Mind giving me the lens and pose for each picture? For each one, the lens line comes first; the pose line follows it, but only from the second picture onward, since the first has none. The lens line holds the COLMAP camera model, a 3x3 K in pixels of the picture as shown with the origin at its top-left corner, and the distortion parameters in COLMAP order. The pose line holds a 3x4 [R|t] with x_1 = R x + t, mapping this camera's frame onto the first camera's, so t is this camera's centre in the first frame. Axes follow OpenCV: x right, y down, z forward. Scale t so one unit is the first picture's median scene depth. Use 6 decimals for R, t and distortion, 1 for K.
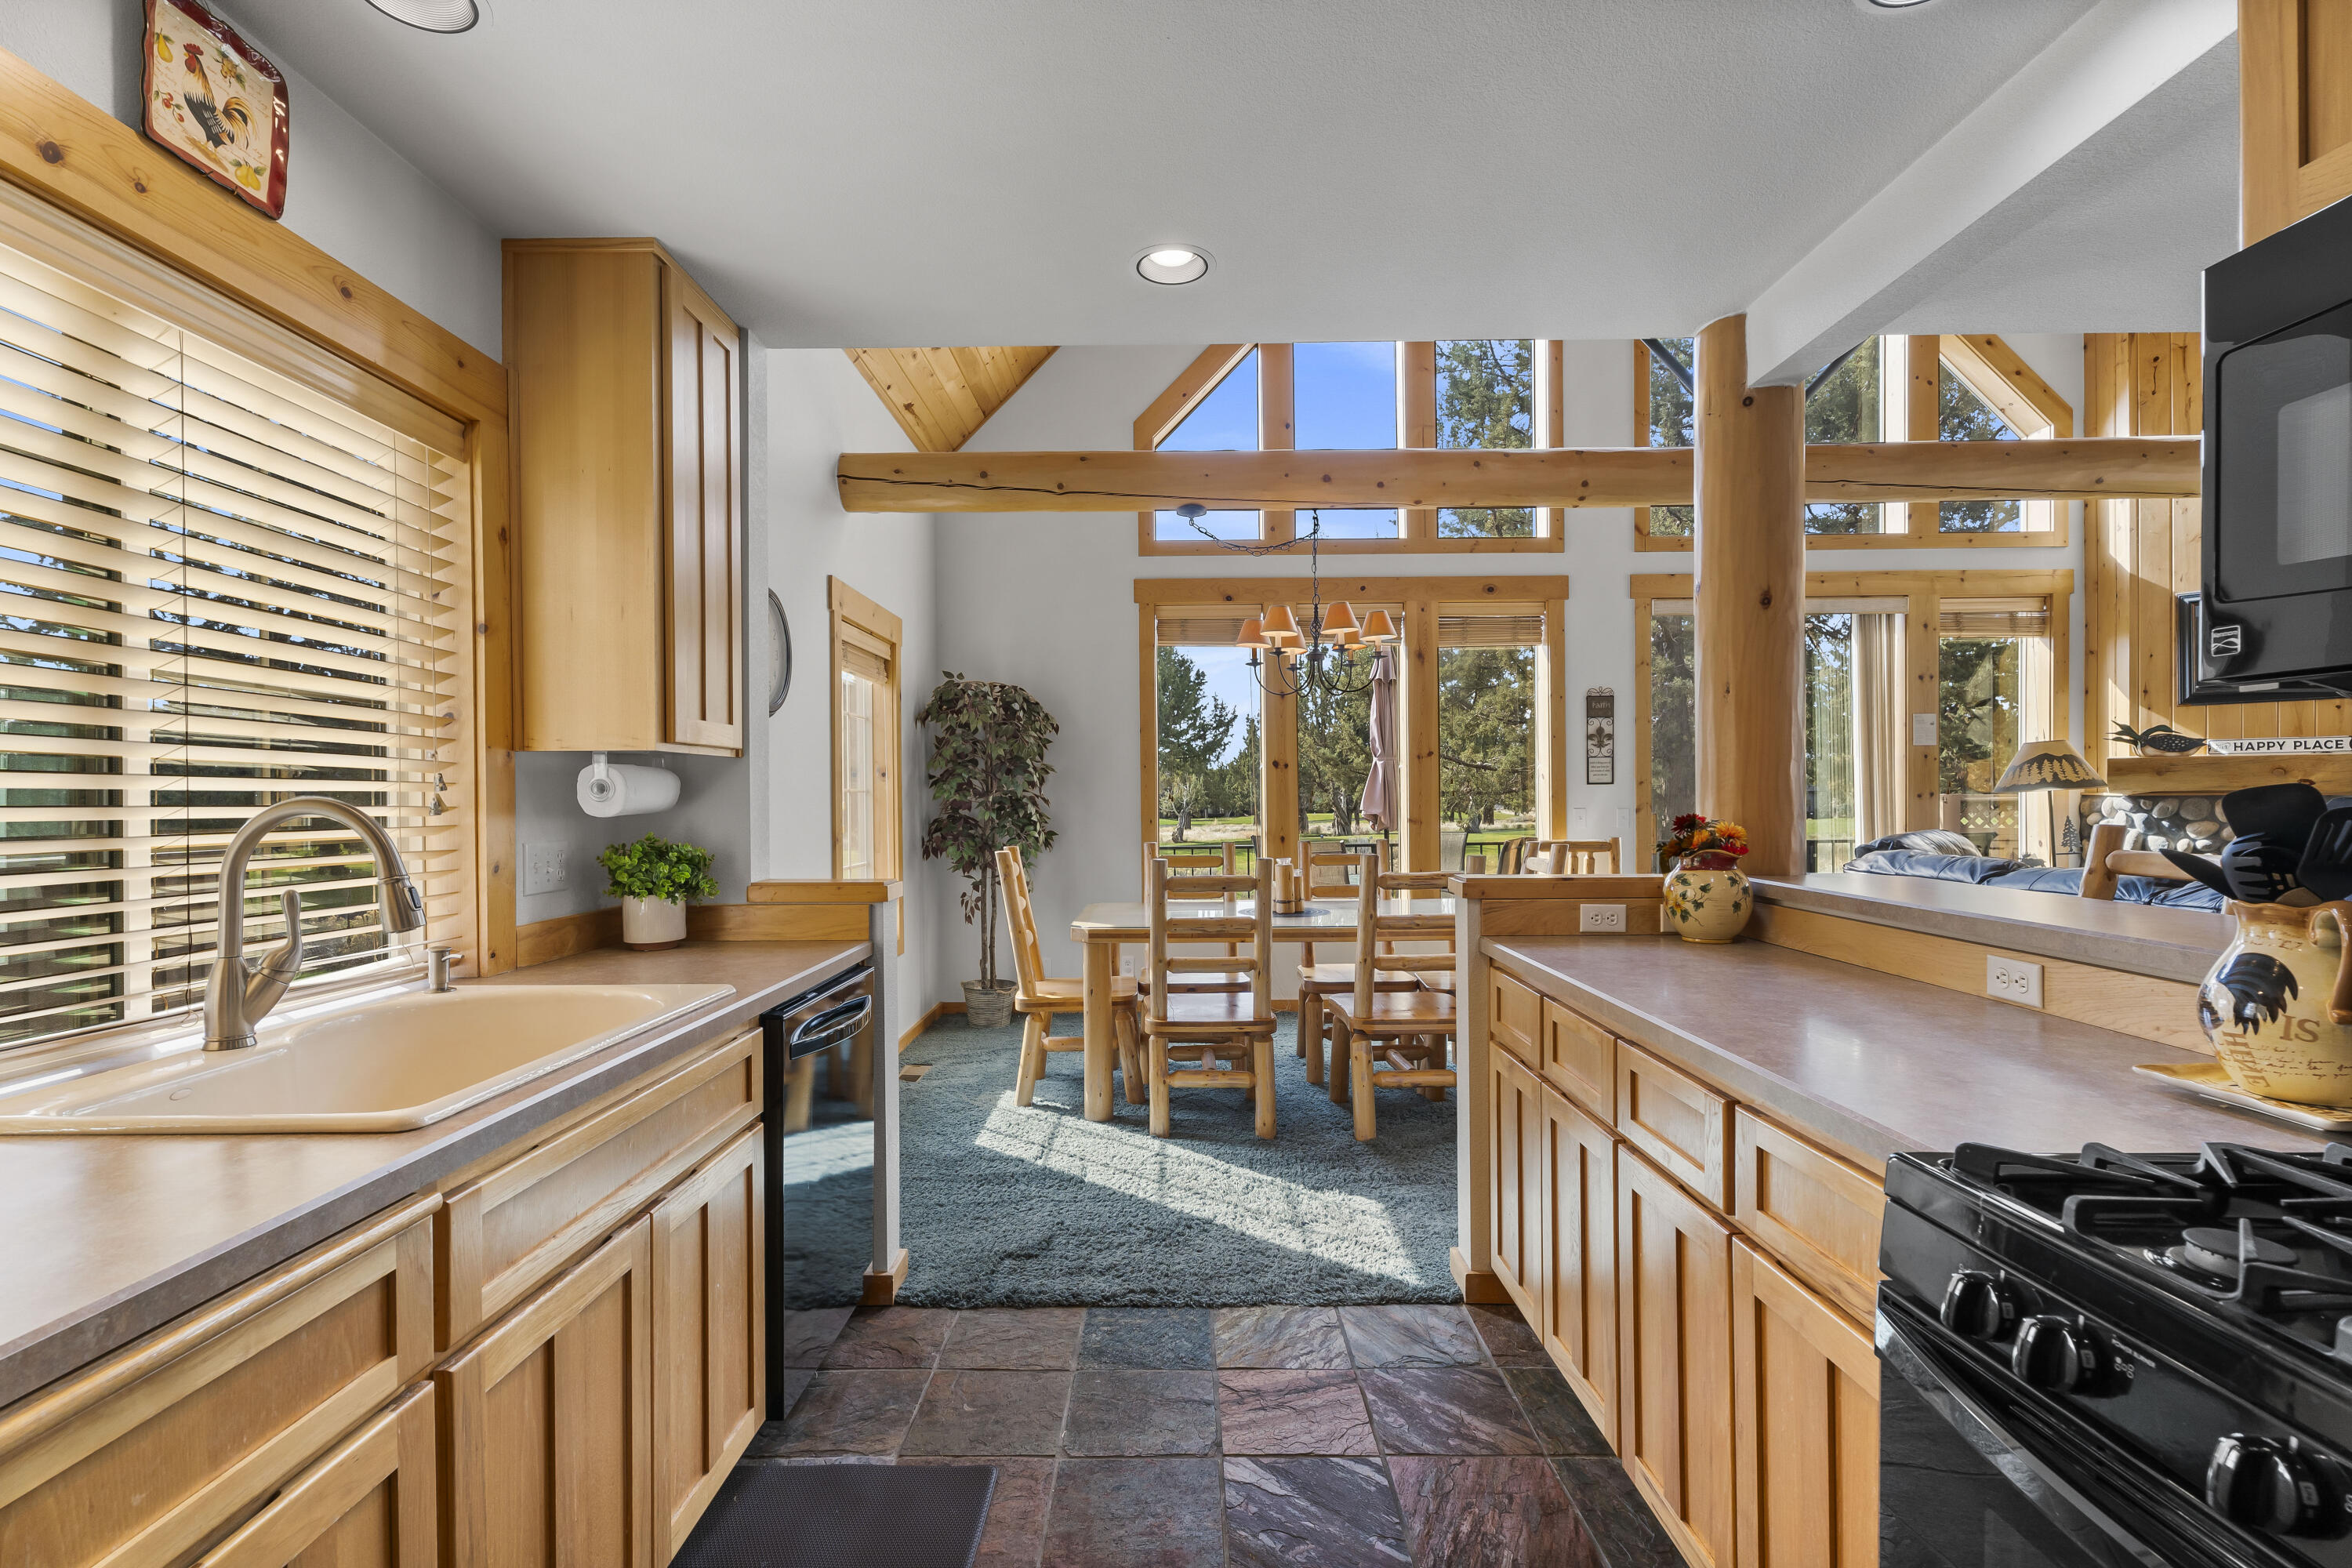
lens RADIAL K [[1079.1, 0, 1174.9], [0, 1079.1, 802.1], [0, 0, 1]] dist [0.011393, 0.000212]
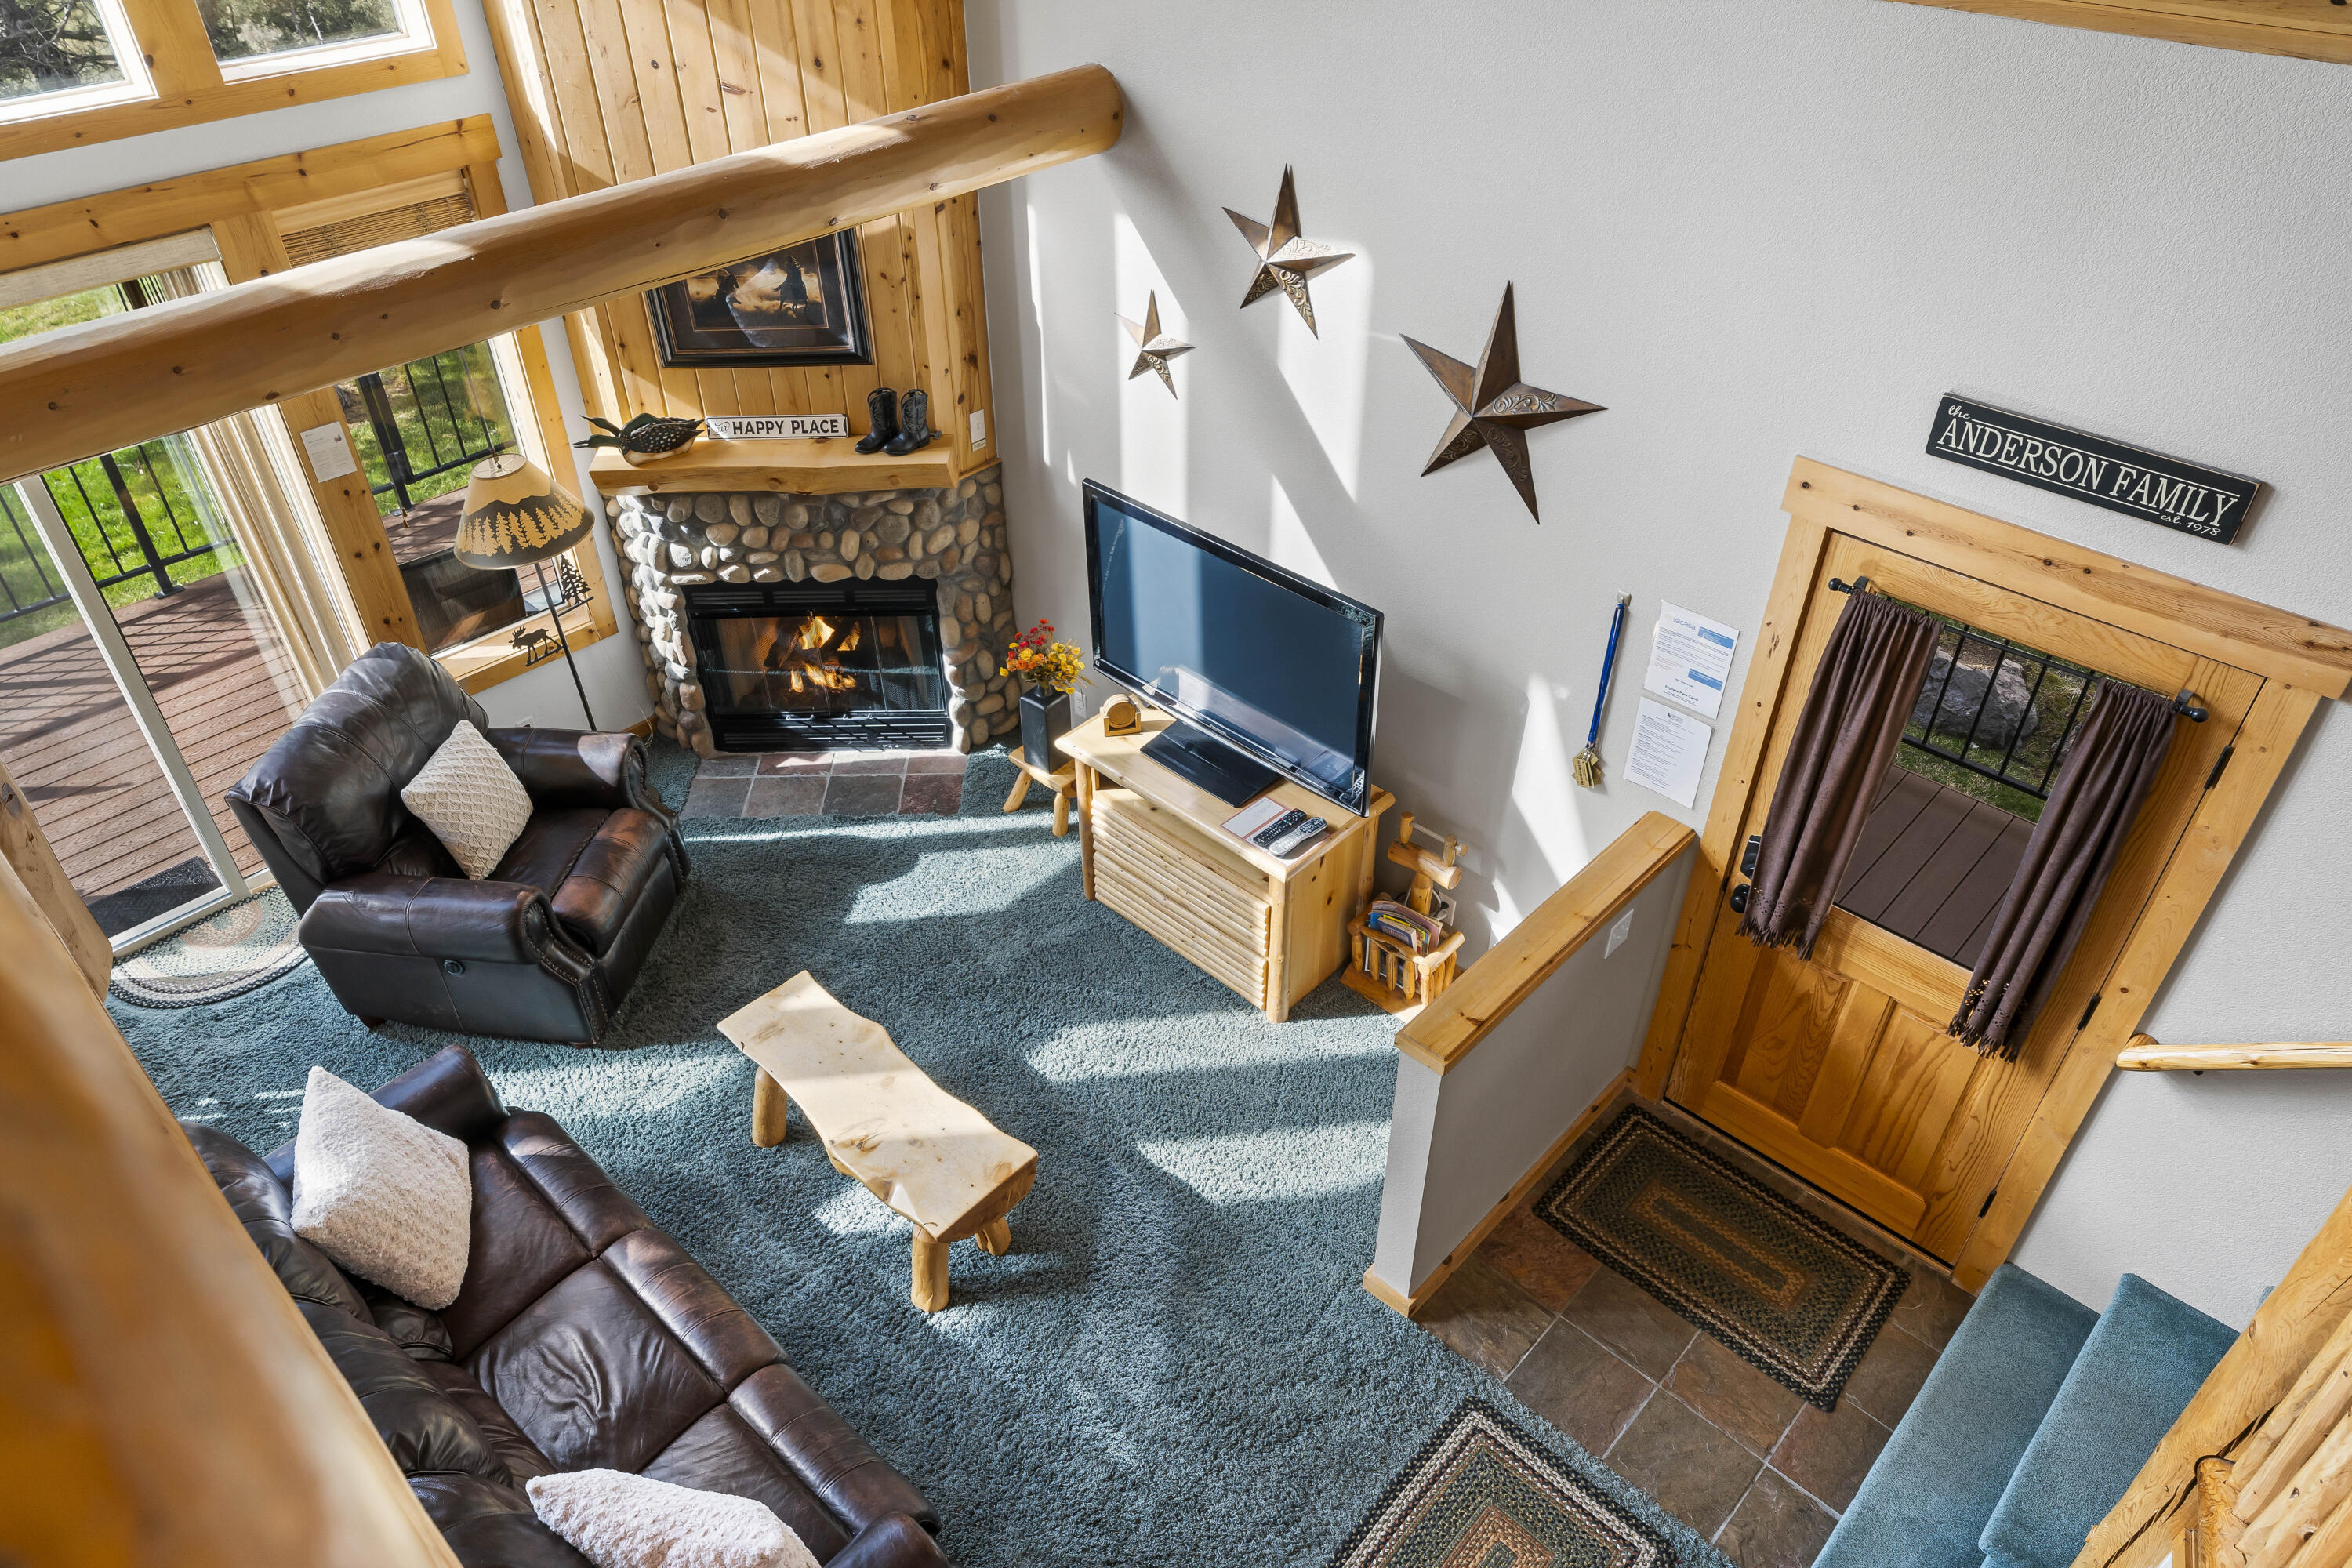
lens RADIAL K [[1523.7, 0, 1159.1], [0, 1523.7, 772.4], [0, 0, 1]] dist [-0.024454, 0.041038]
pose [[0.698105, -0.436492, 0.567560, 0.494103], [0.009507, 0.798267, 0.602228, -0.442140], [-0.715933, -0.415023, 0.561424, 0.160788]]
